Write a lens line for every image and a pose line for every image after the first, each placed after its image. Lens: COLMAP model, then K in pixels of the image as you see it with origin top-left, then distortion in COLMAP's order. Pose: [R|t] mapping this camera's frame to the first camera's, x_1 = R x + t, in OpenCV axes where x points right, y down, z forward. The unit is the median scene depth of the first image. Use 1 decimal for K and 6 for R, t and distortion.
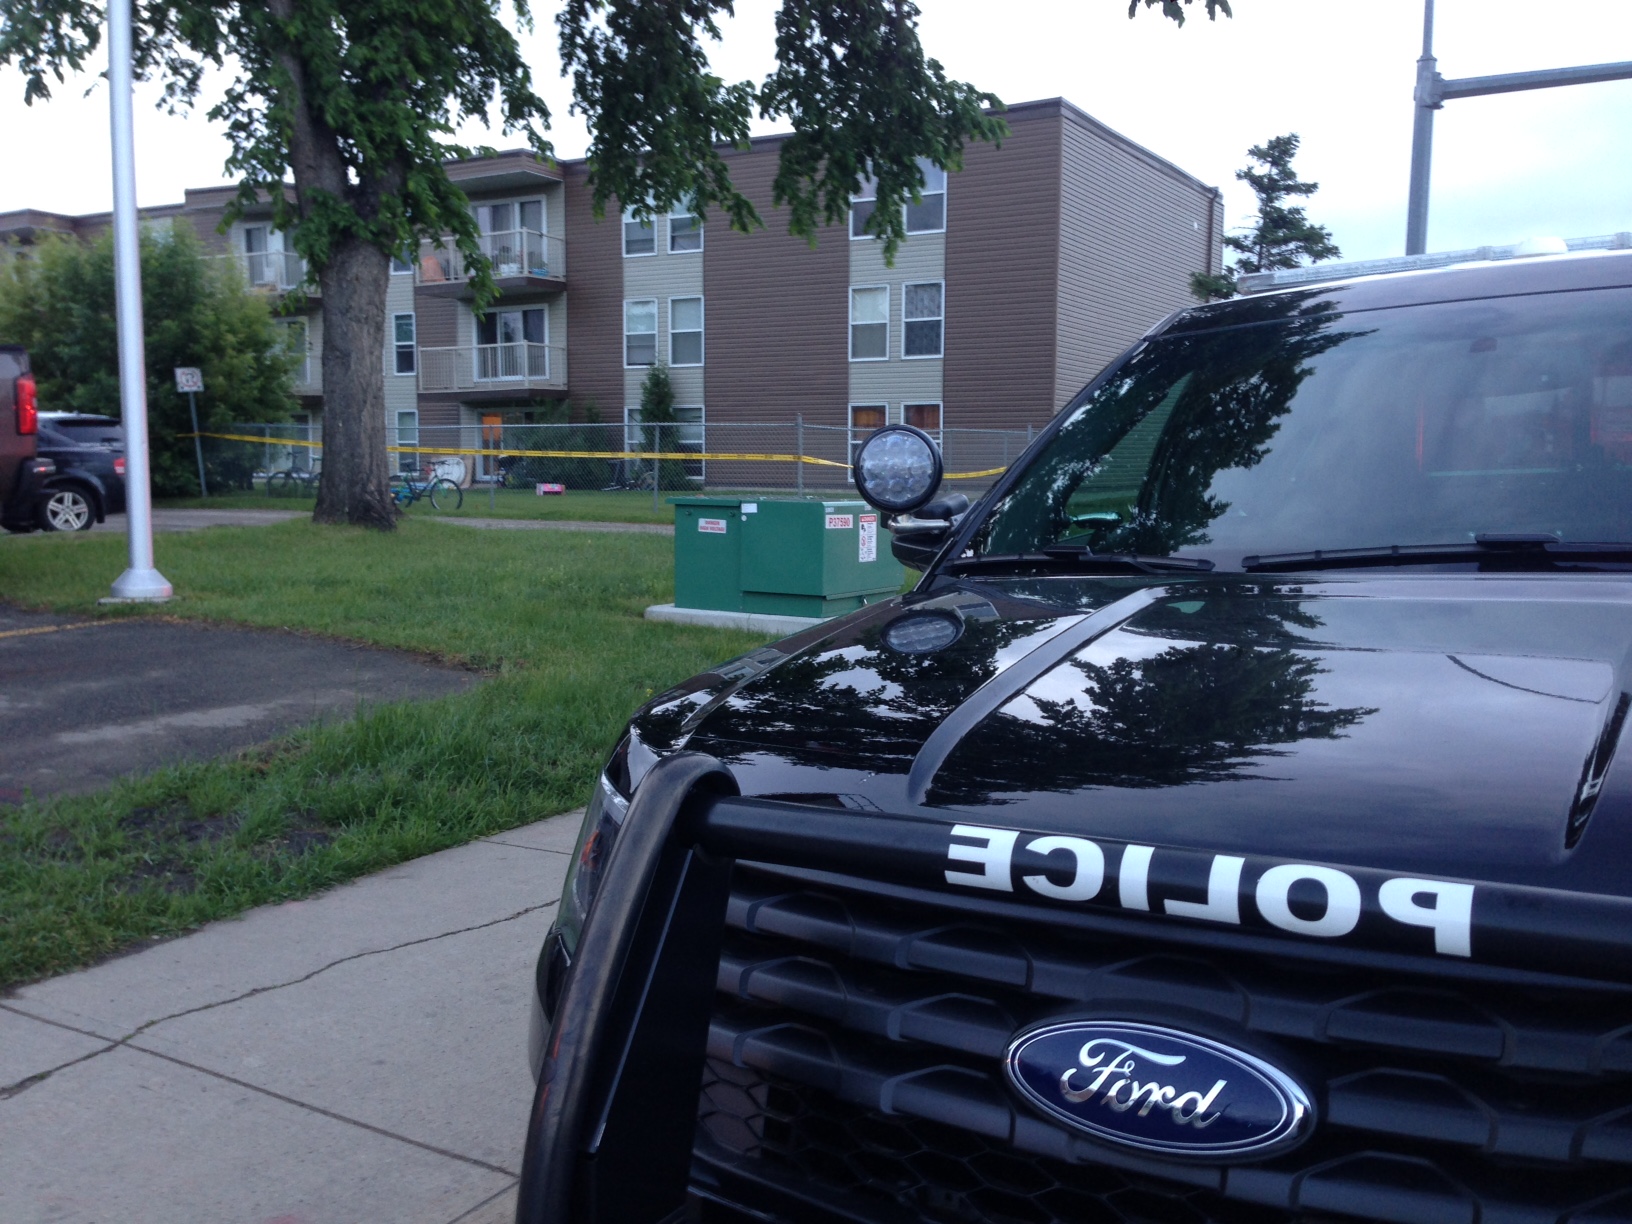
lens RADIAL K [[1524.7, 0, 816.0], [0, 1524.7, 612.0], [0, 0, 1]] dist [0.005689, -0.005574]
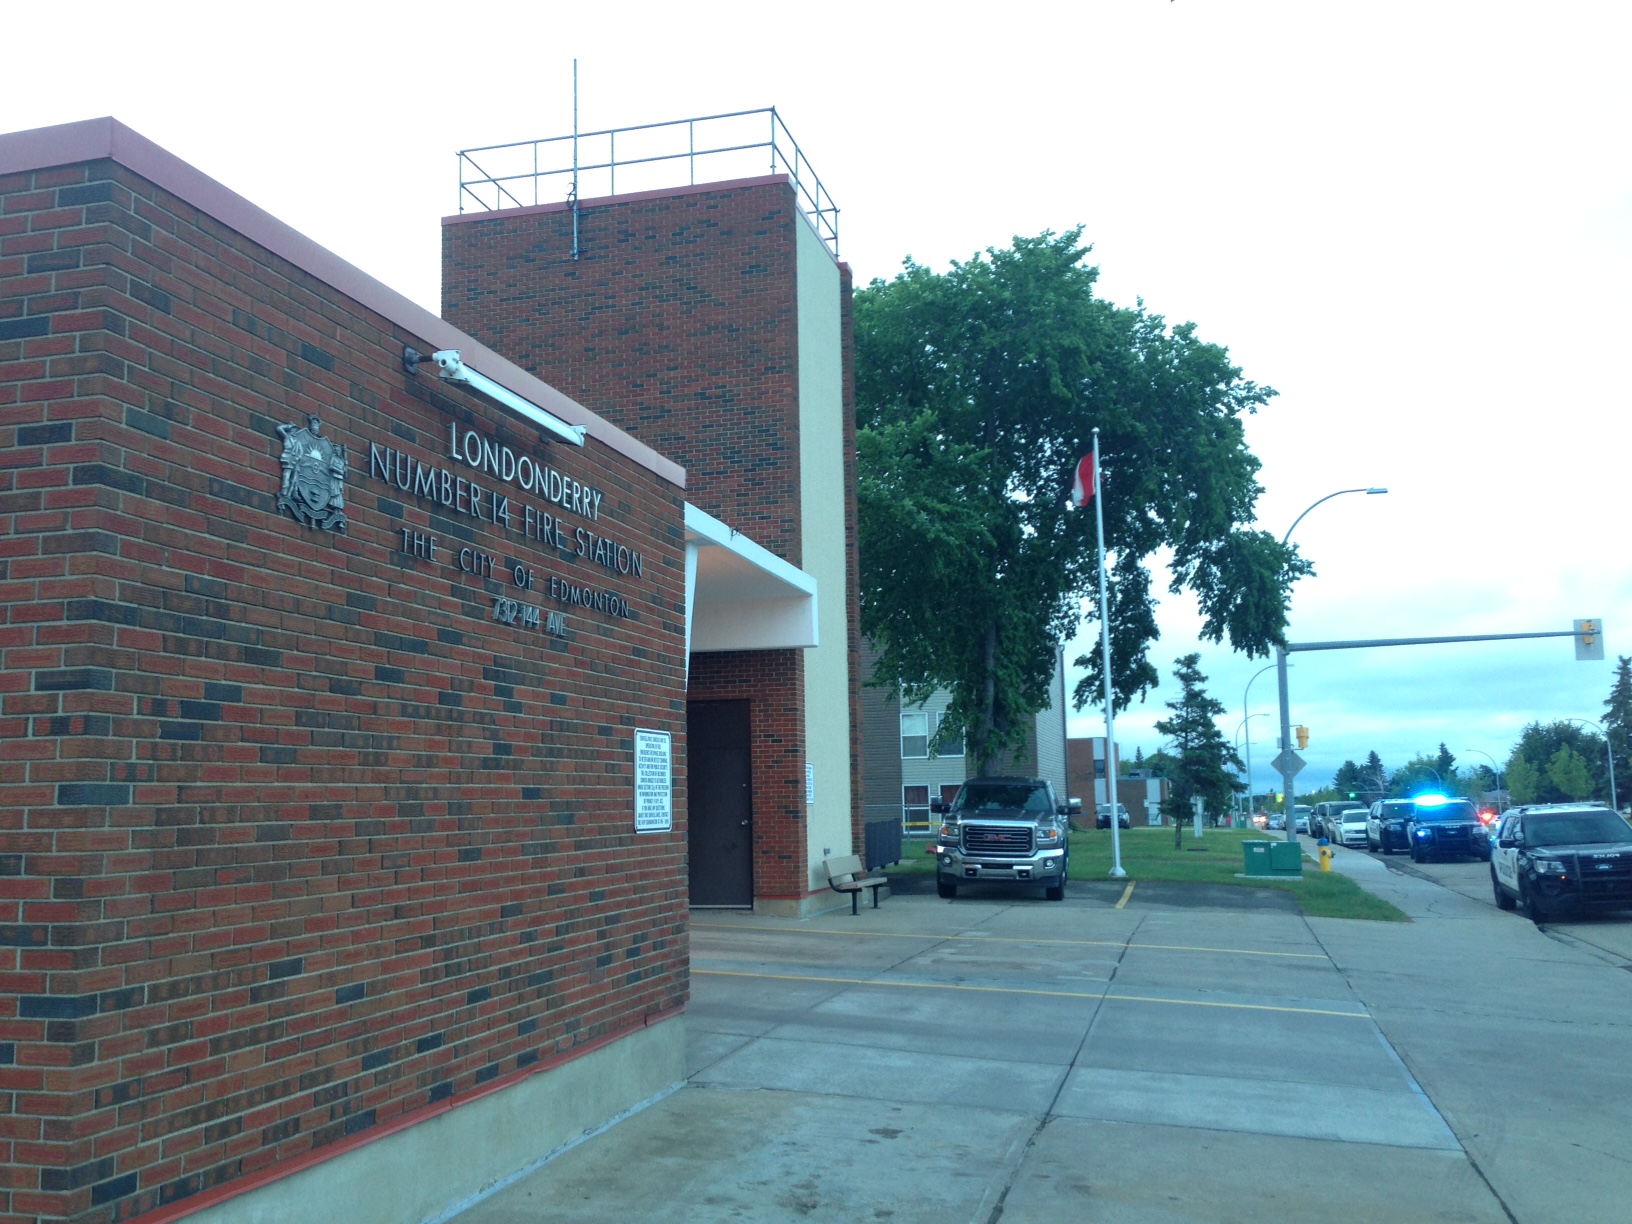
lens RADIAL K [[1524.7, 0, 816.0], [0, 1524.7, 612.0], [0, 0, 1]] dist [0.005689, -0.005574]
pose [[0.957004, 0.010266, 0.289893, -0.663684], [0.053890, 0.975684, -0.212456, 0.031443], [-0.285025, 0.218943, 0.933180, -0.662677]]
